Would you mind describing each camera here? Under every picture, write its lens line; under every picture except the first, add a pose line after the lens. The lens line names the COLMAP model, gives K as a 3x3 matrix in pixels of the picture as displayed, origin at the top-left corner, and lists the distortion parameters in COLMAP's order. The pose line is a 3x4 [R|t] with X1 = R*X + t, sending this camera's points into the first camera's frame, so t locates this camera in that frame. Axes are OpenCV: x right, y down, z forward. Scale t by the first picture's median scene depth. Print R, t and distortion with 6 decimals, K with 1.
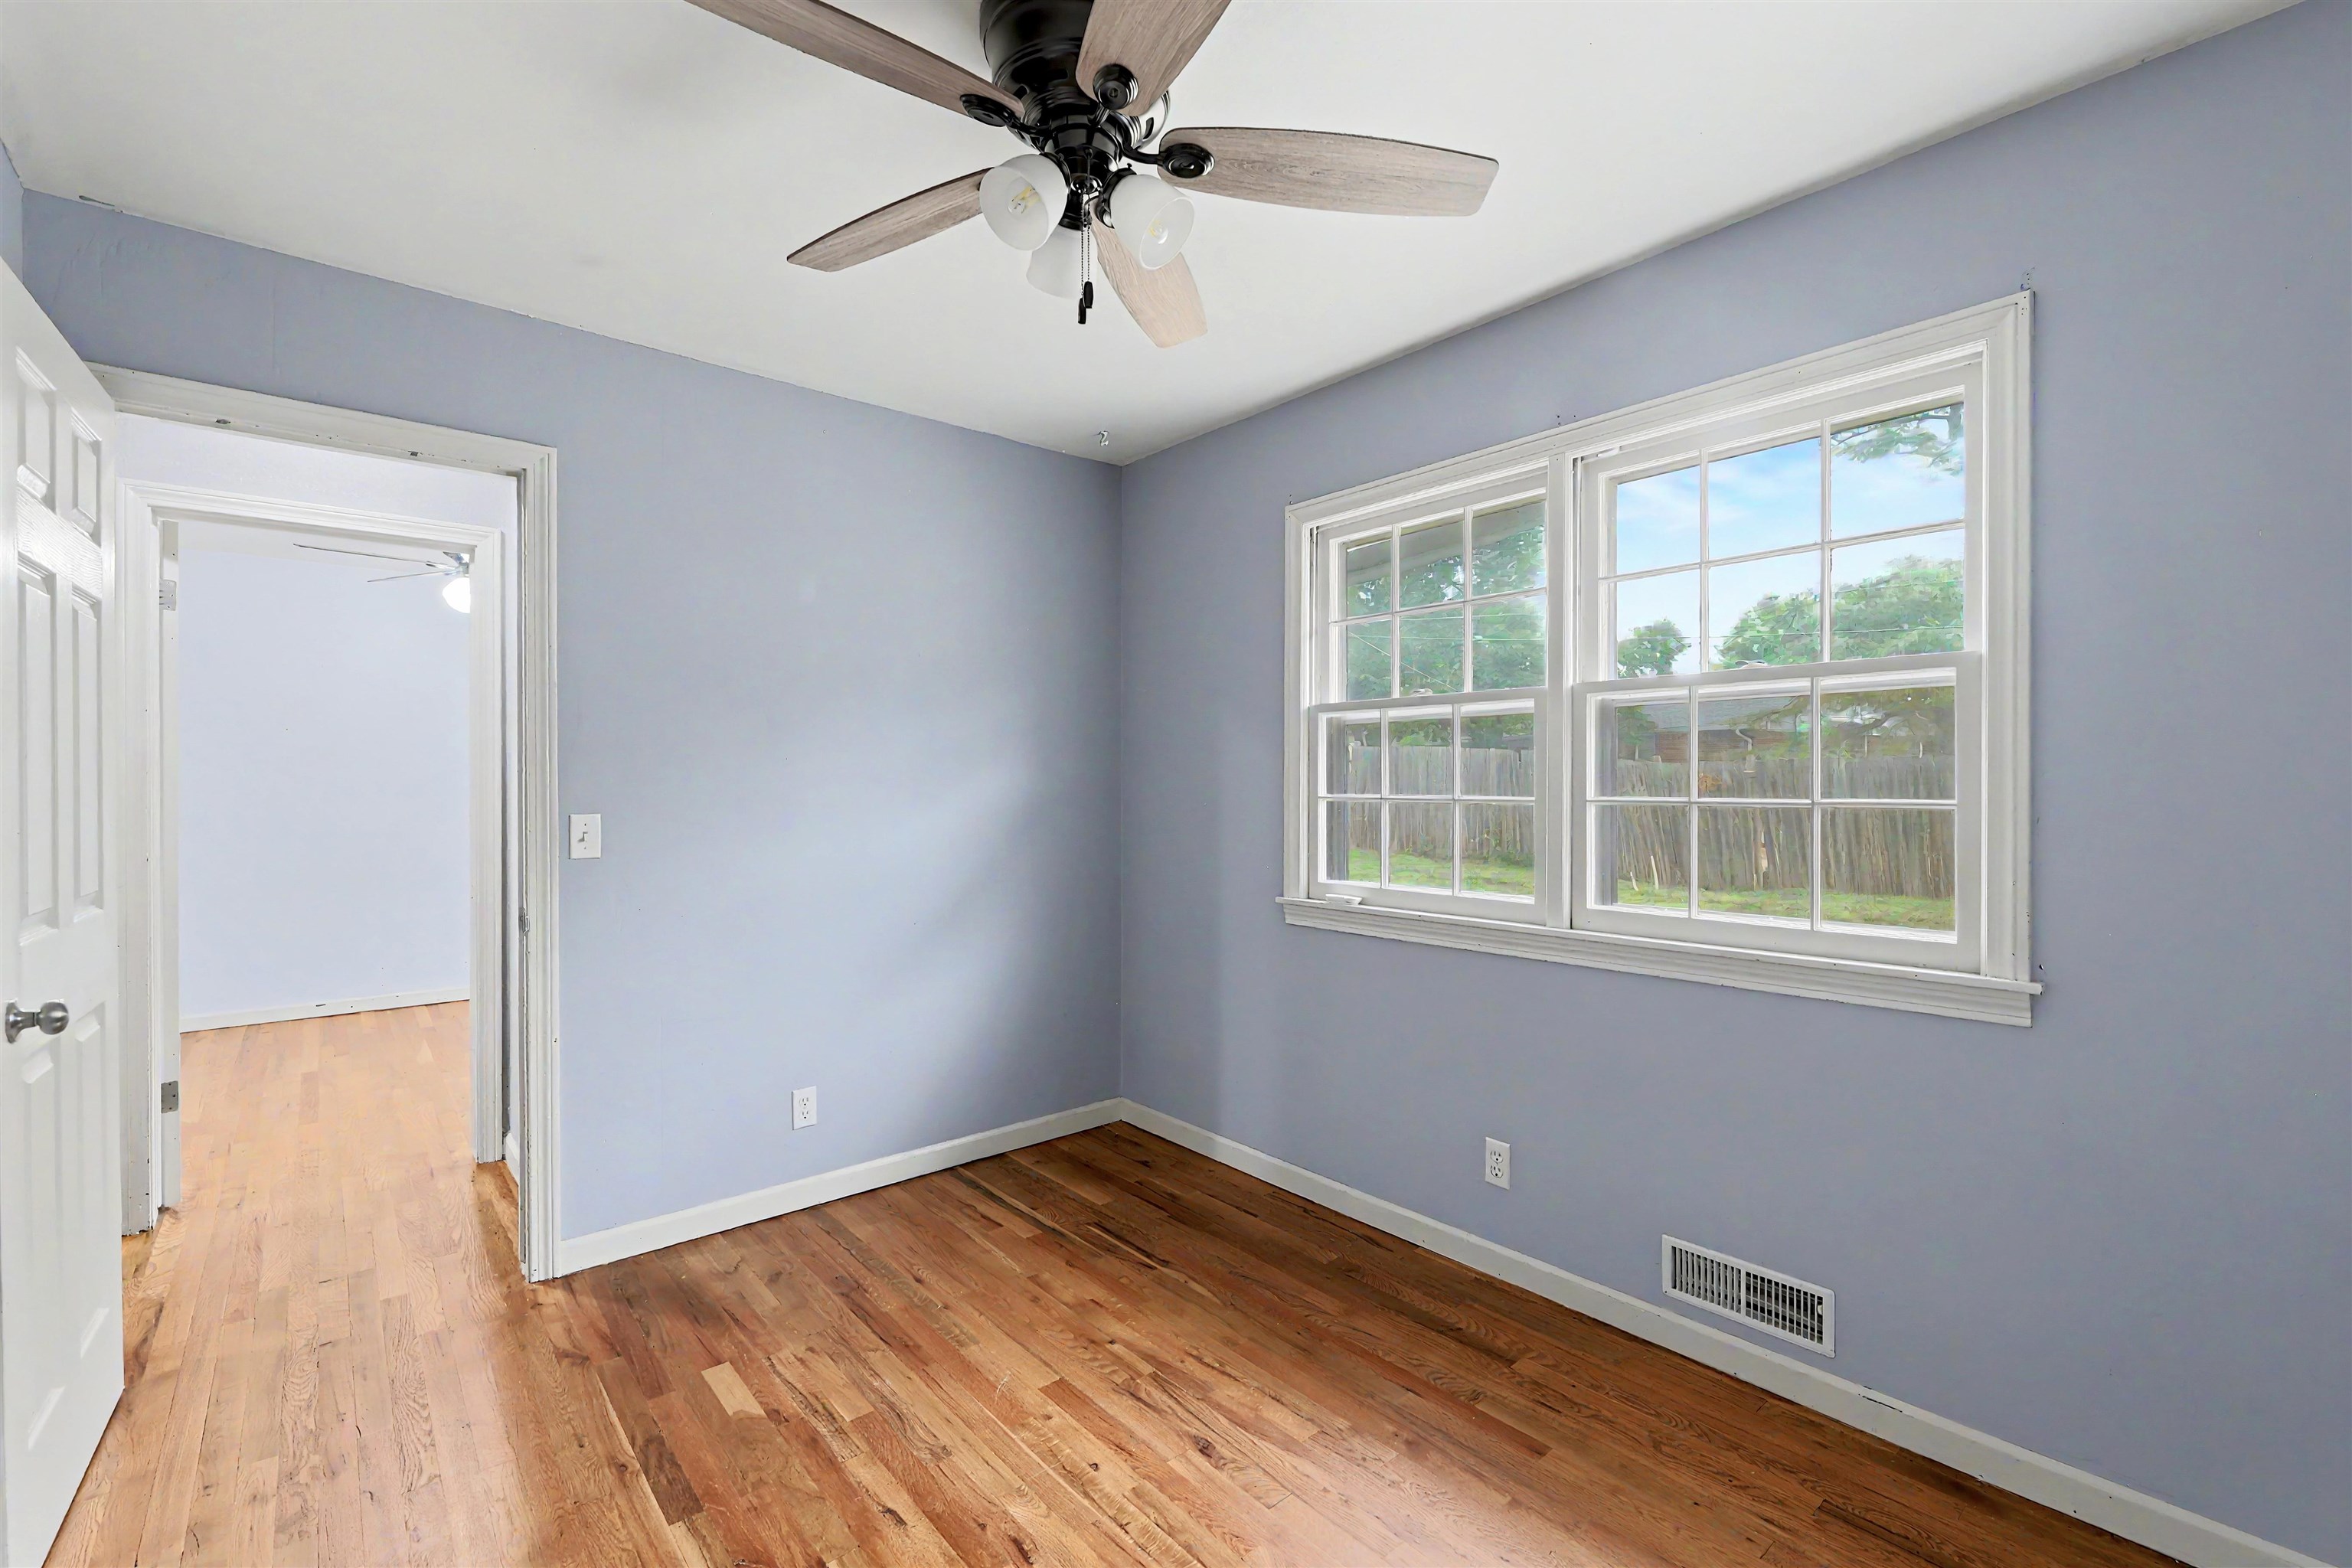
lens RADIAL K [[1012.0, 0, 1168.9], [0, 1012.0, 790.8], [0, 0, 1]] dist [0.000697, -0.002157]
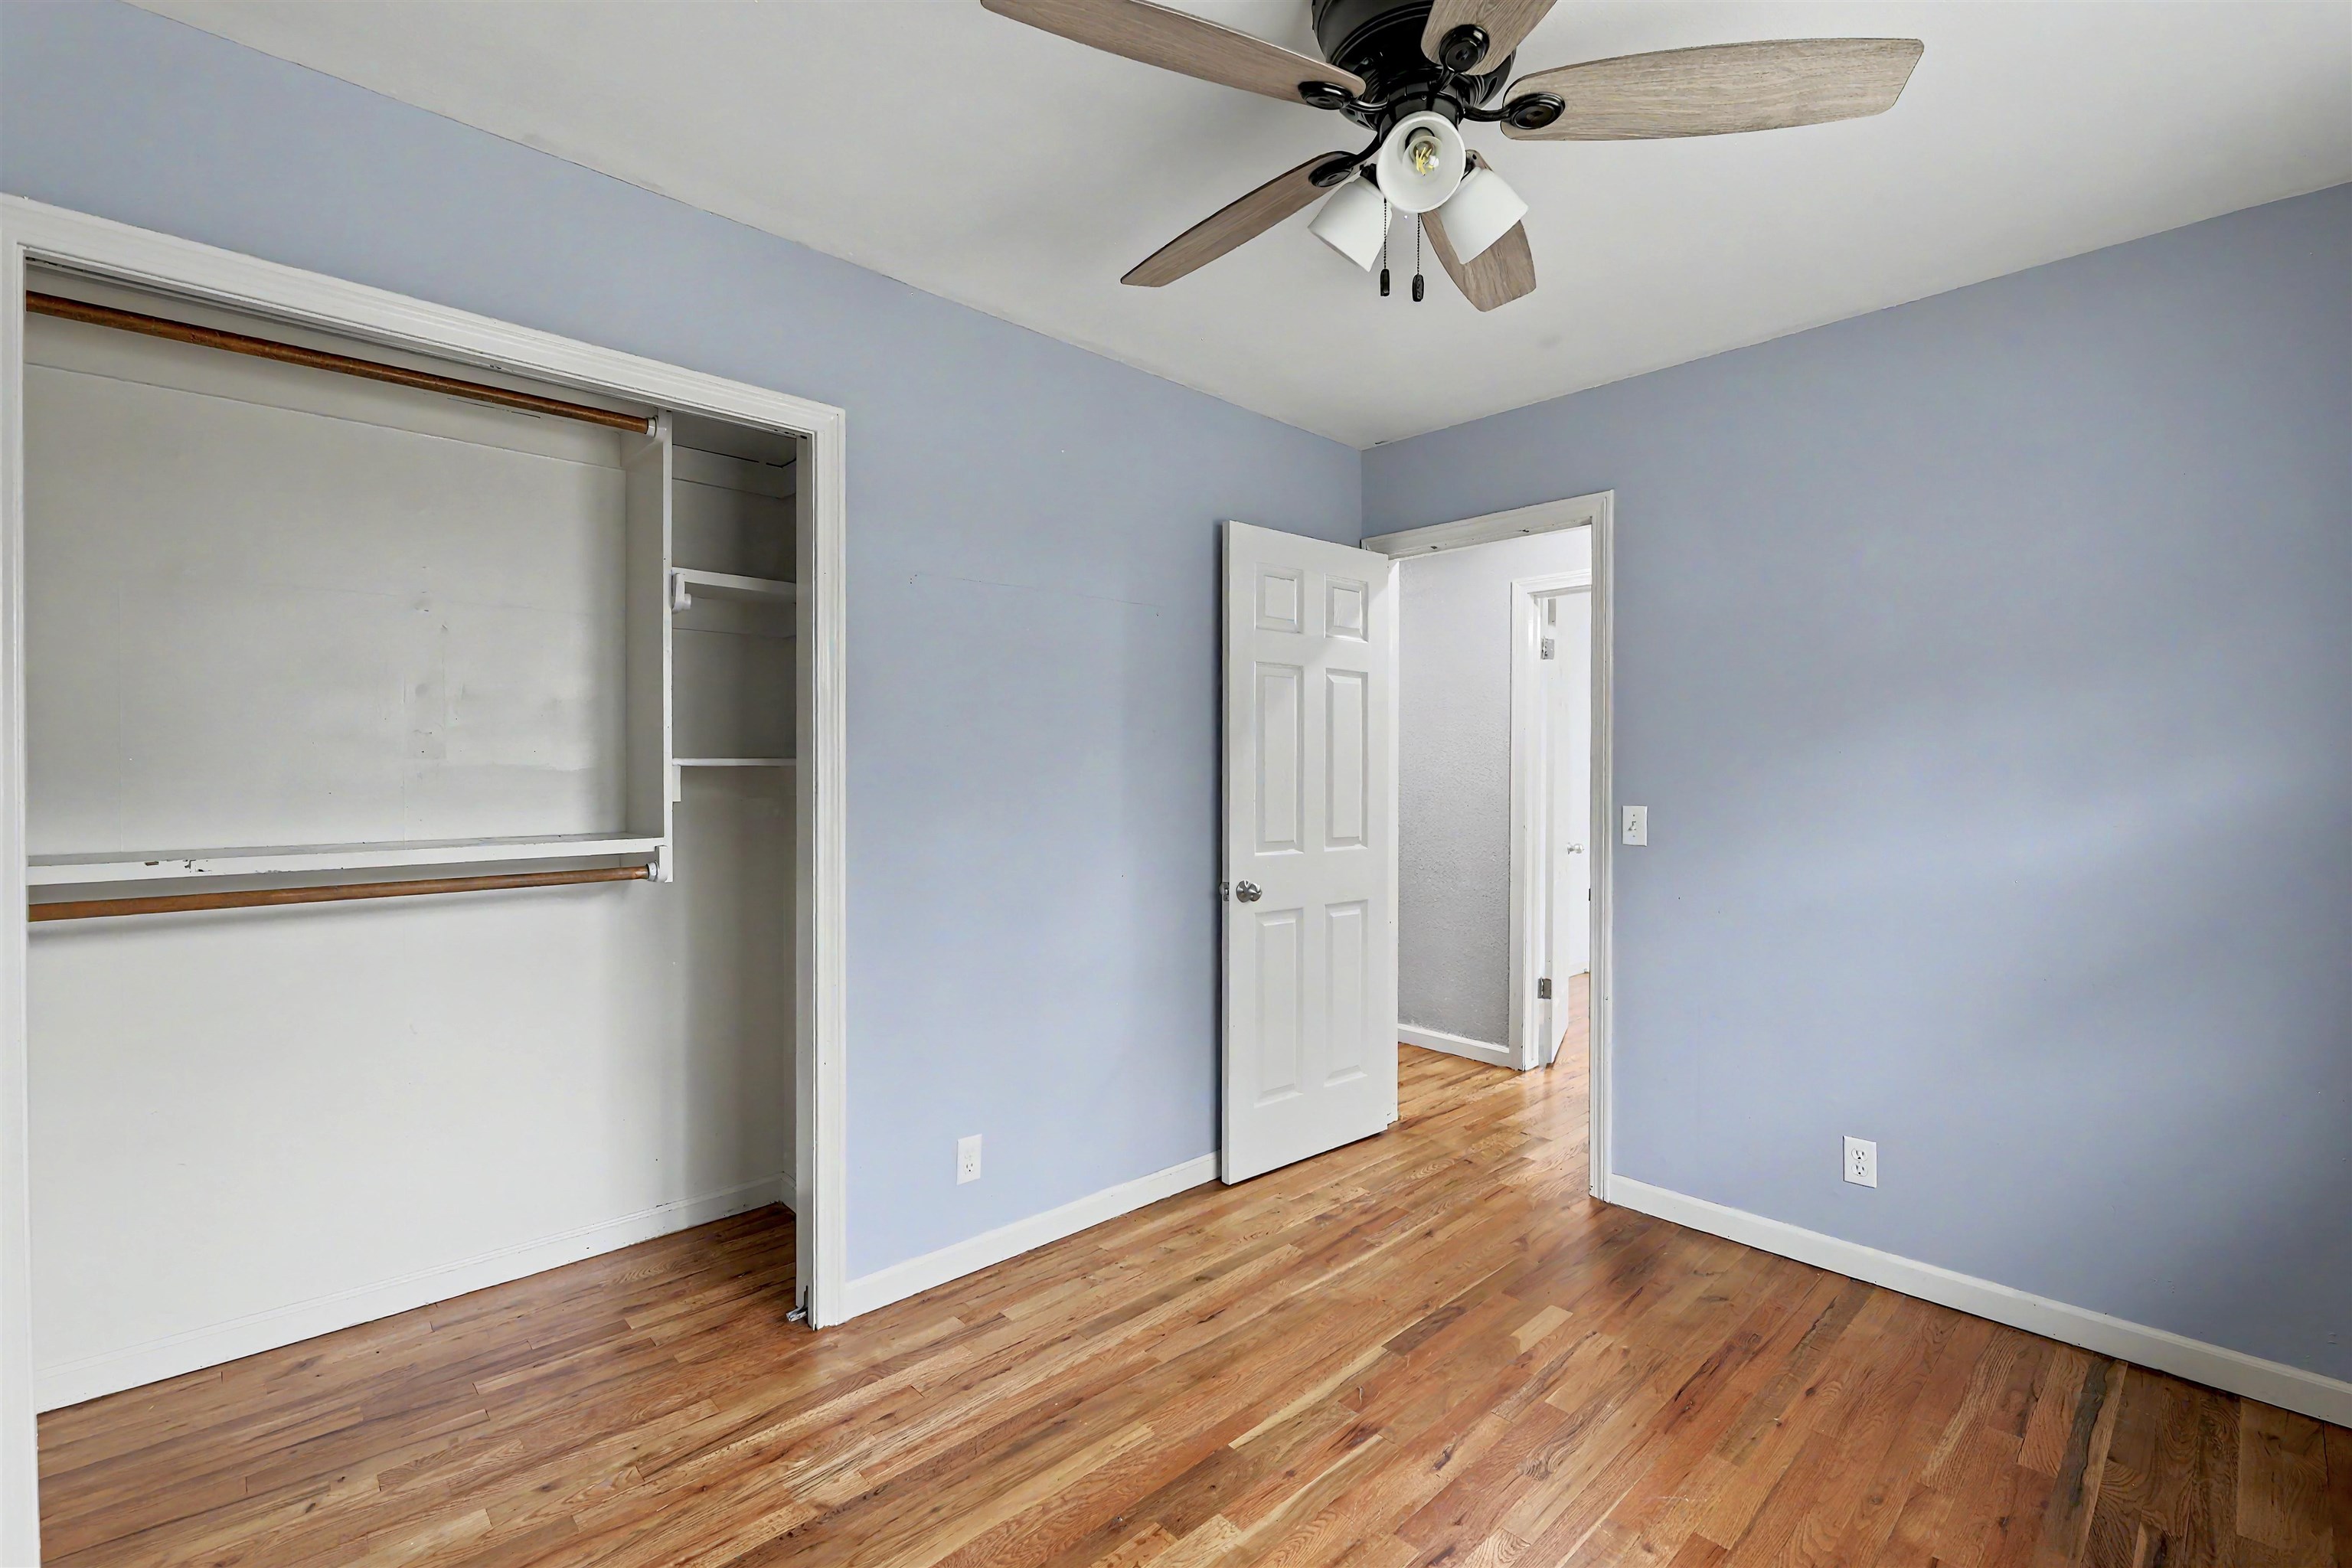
lens RADIAL K [[1012.0, 0, 1182.7], [0, 1012.0, 784.1], [0, 0, 1]] dist [0.000697, -0.002157]
pose [[0.050219, 0.009221, -0.998696, 0.536055], [-0.012309, 0.999887, 0.008613, -0.004088], [0.998662, 0.011860, 0.050327, 0.454070]]
